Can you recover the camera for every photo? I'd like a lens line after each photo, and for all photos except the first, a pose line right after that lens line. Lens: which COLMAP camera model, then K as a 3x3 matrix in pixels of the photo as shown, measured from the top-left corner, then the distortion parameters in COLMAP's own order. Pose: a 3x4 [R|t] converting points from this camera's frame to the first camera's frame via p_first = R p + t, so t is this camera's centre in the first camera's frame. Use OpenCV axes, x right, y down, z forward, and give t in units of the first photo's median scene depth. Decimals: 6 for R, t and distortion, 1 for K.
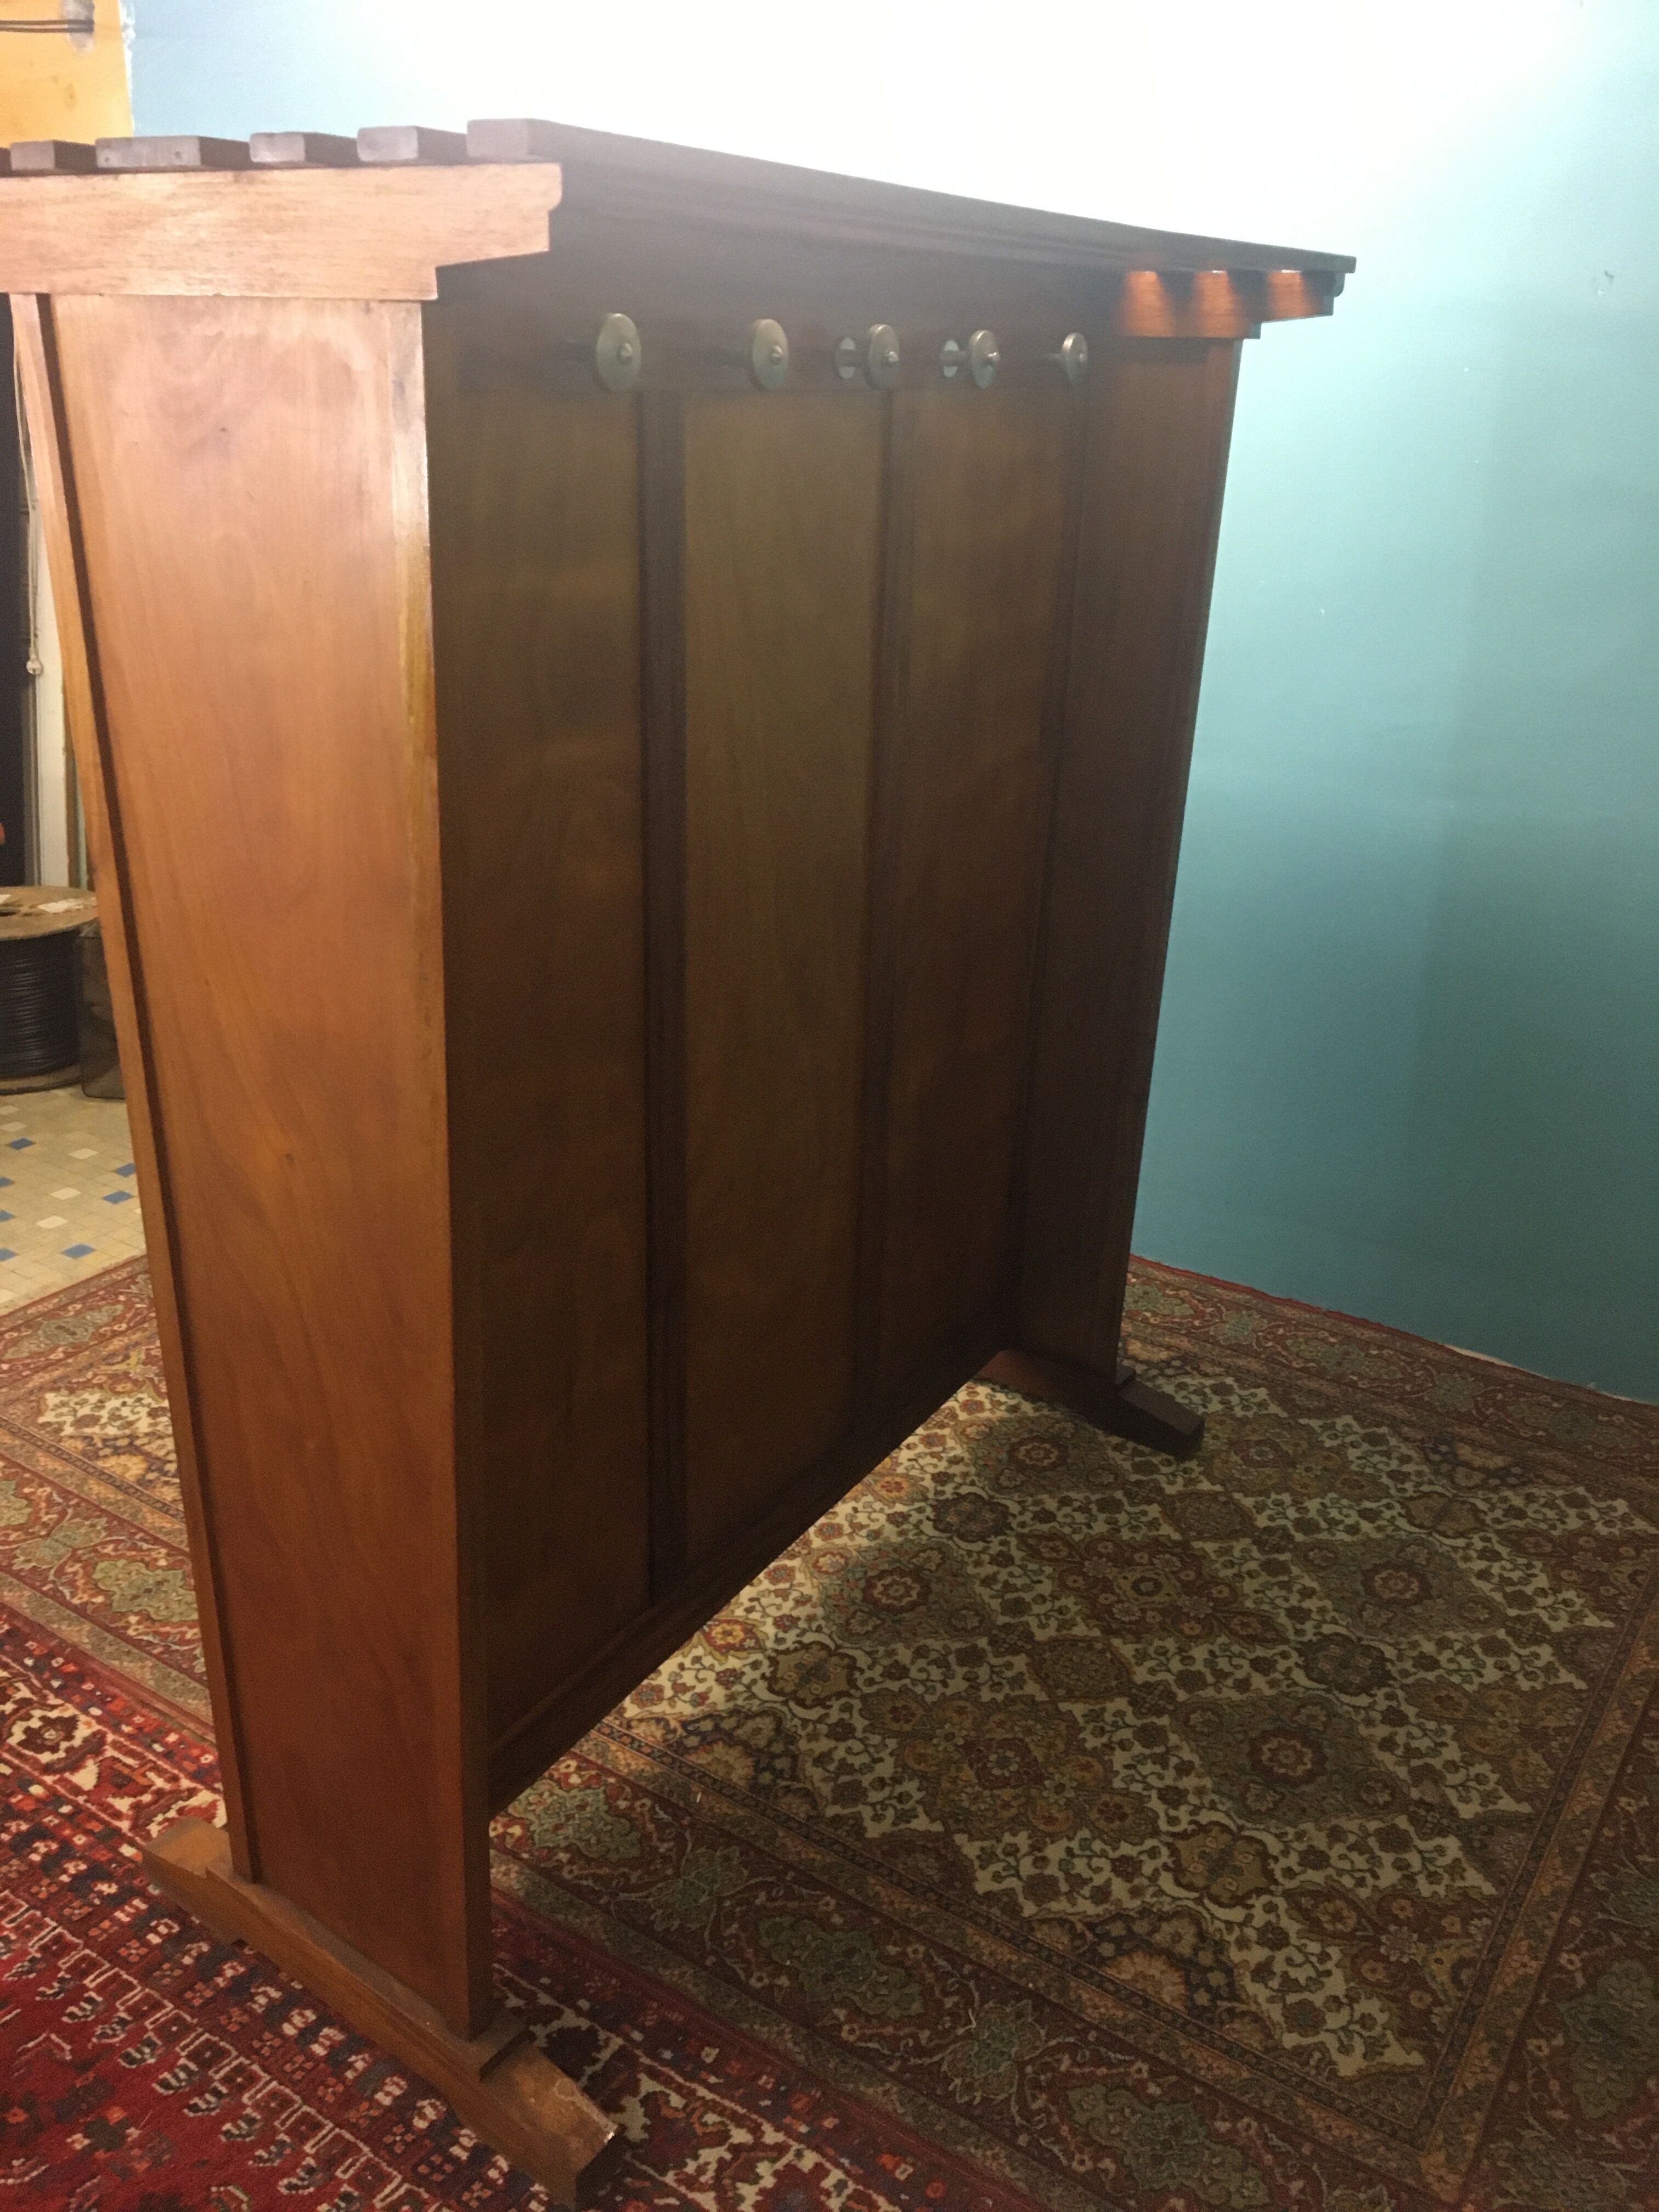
lens RADIAL K [[1901.1, 0, 829.5], [0, 1901.1, 1106.0], [0, 0, 1]] dist [0.040641, -0.012509]
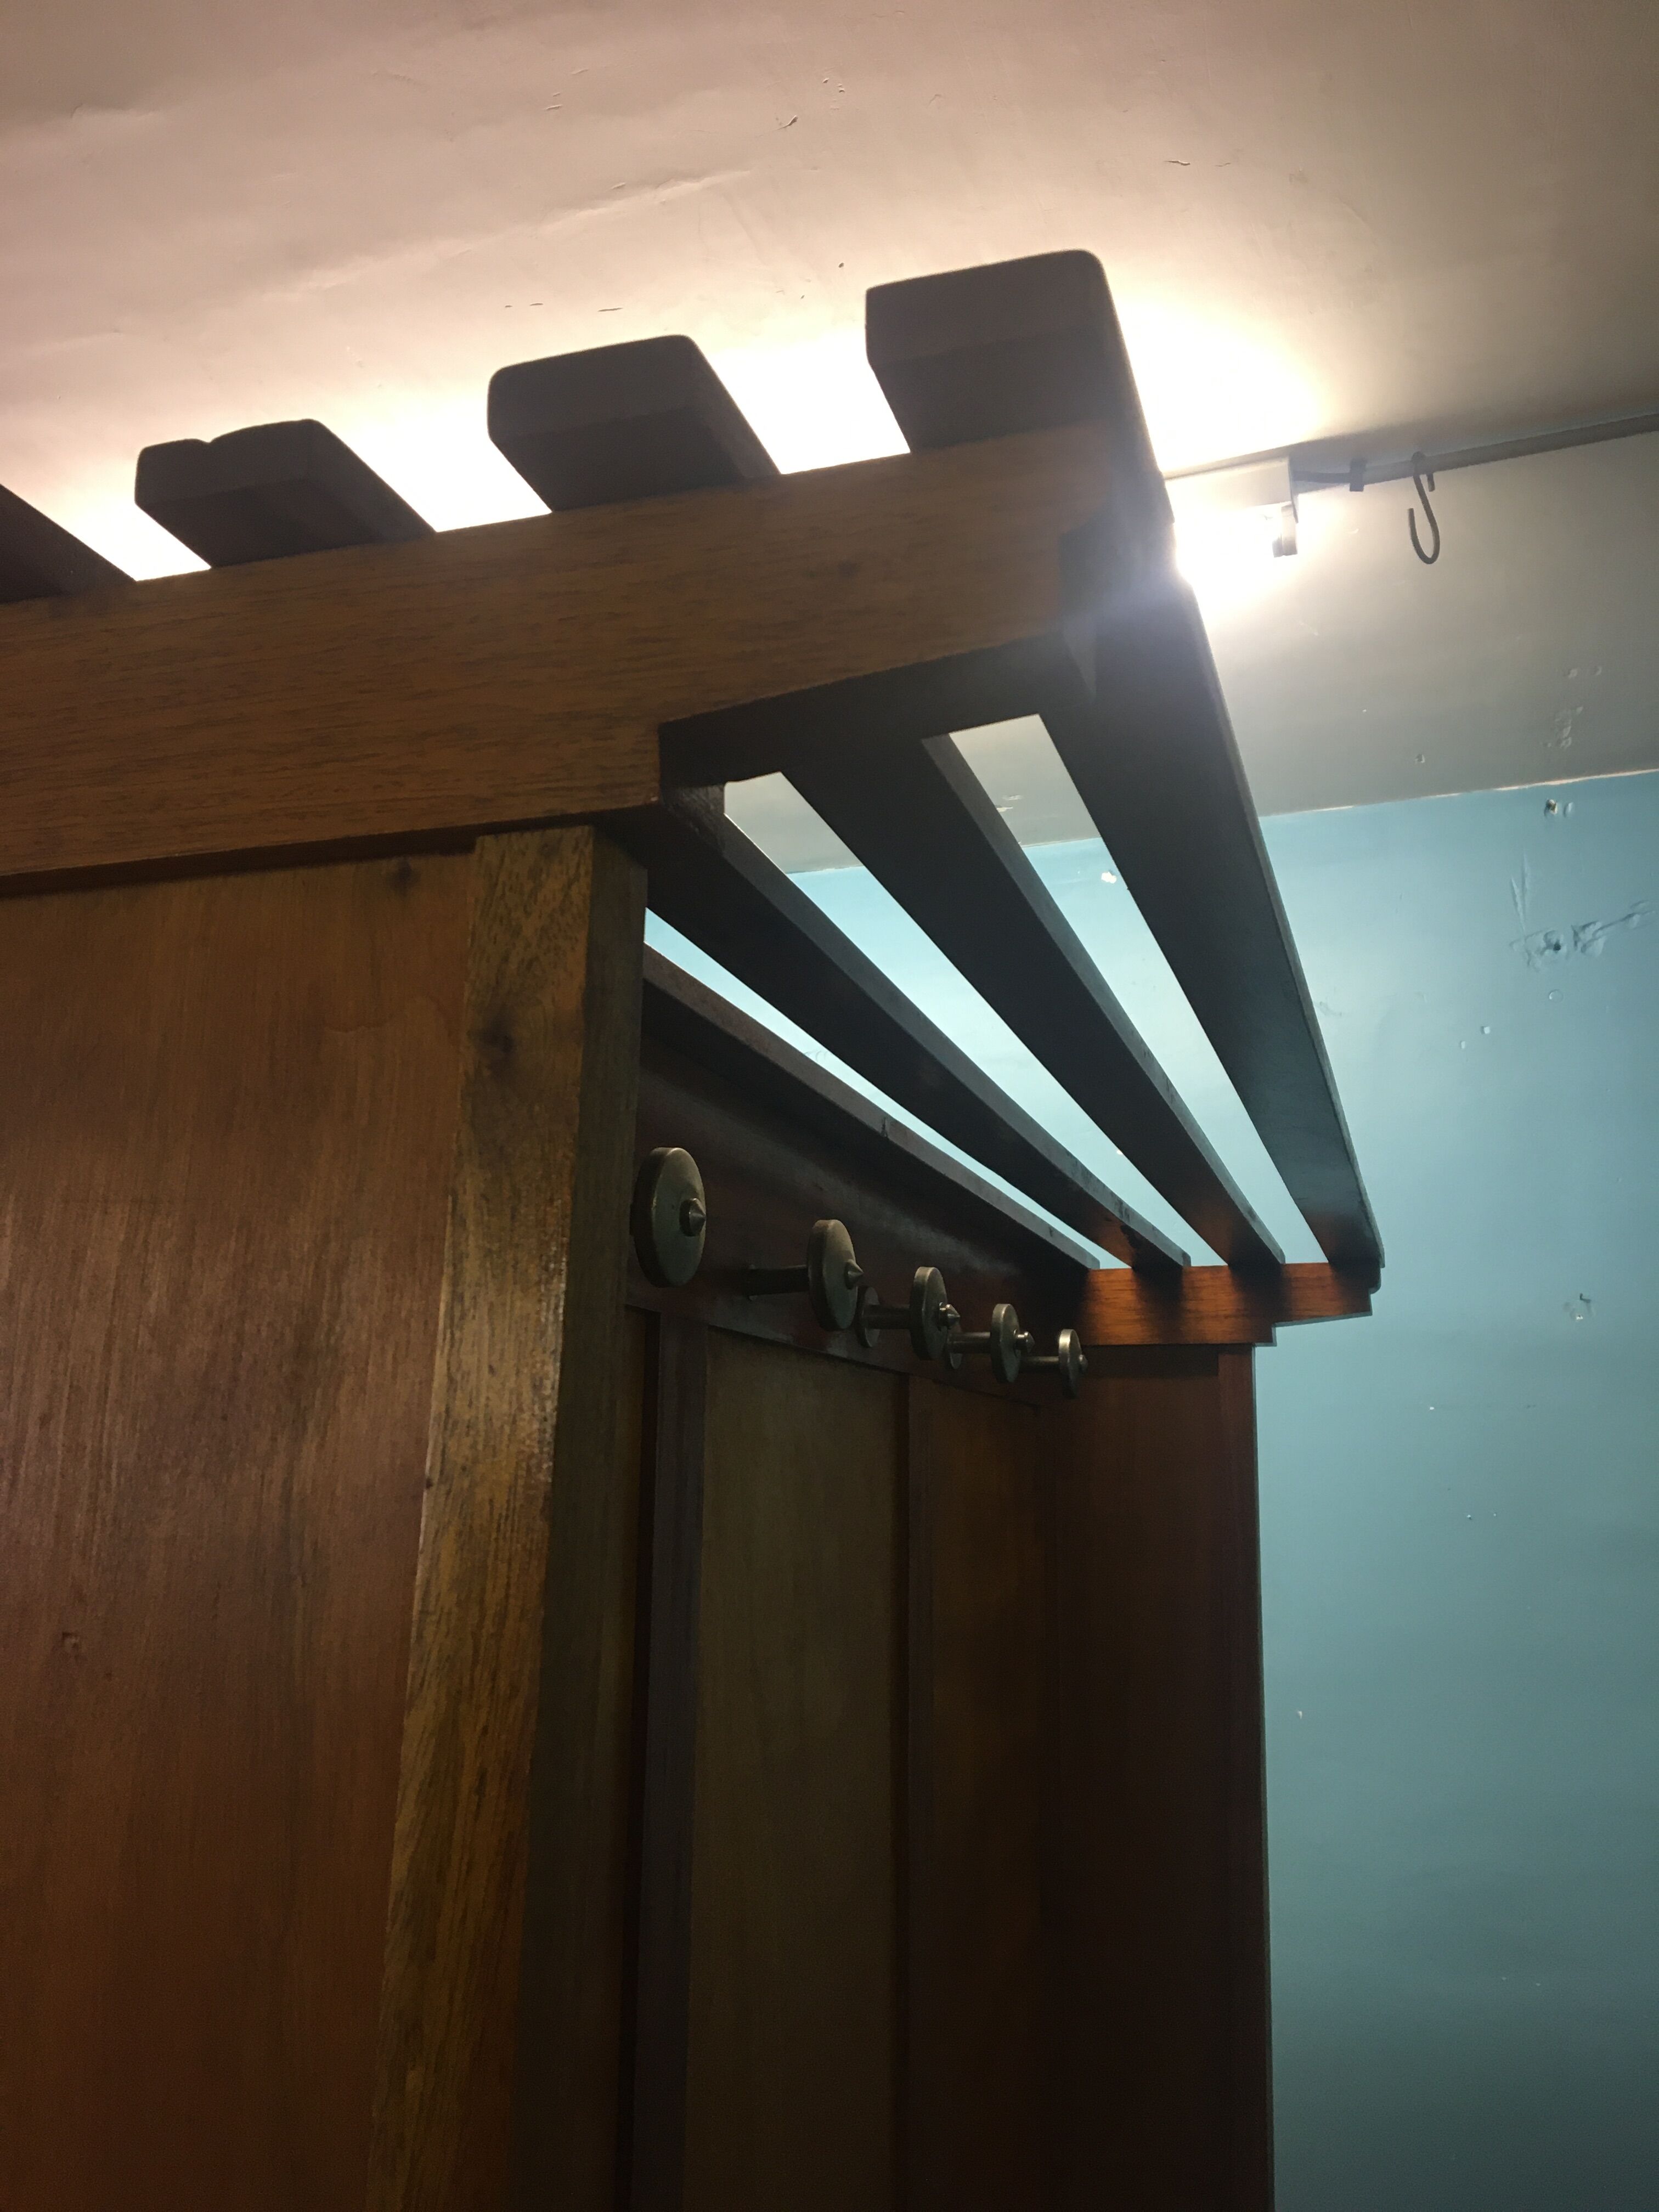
lens RADIAL K [[1901.1, 0, 829.5], [0, 1901.1, 1106.0], [0, 0, 1]] dist [0.040641, -0.012509]
pose [[0.975930, 0.030349, 0.215964, -0.177945], [0.092102, 0.840271, -0.534286, -0.130165], [-0.197683, 0.541317, 0.817250, 0.528077]]
